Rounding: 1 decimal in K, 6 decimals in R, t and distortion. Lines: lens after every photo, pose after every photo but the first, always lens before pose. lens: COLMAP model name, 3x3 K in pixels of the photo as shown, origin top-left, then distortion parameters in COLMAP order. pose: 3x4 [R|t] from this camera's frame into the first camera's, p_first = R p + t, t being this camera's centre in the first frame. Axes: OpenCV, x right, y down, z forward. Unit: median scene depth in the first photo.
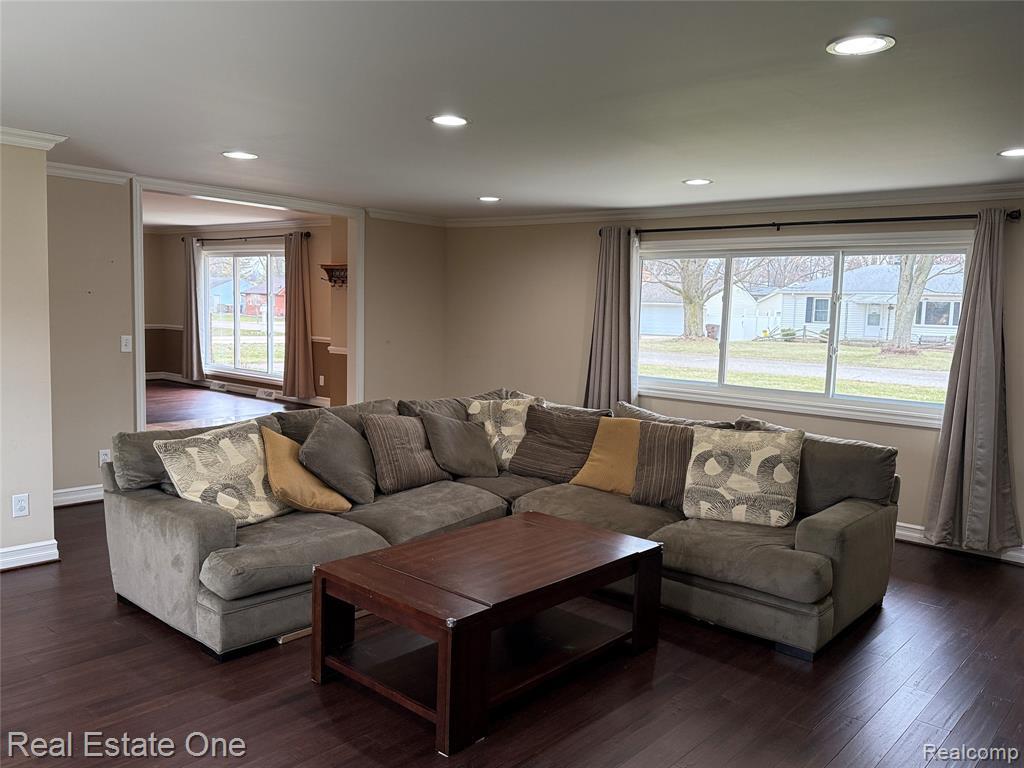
lens RADIAL K [[828.1, 0, 512.0], [0, 828.1, 384.0], [0, 0, 1]] dist [0.003596, -0.000479]
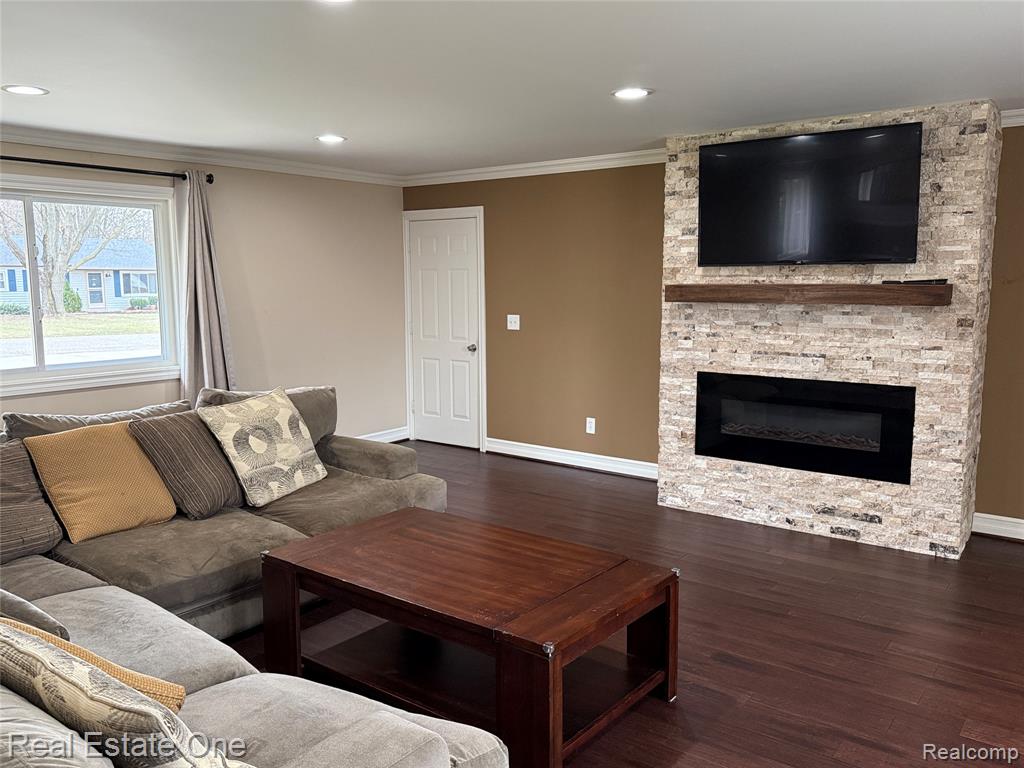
lens RADIAL K [[828.1, 0, 512.0], [0, 828.1, 384.0], [0, 0, 1]] dist [0.003596, -0.000479]
pose [[-0.064099, -0.168714, 0.983579, -0.678521], [0.092088, 0.980400, 0.174170, -0.101168], [-0.993686, 0.101740, -0.047306, 0.775804]]
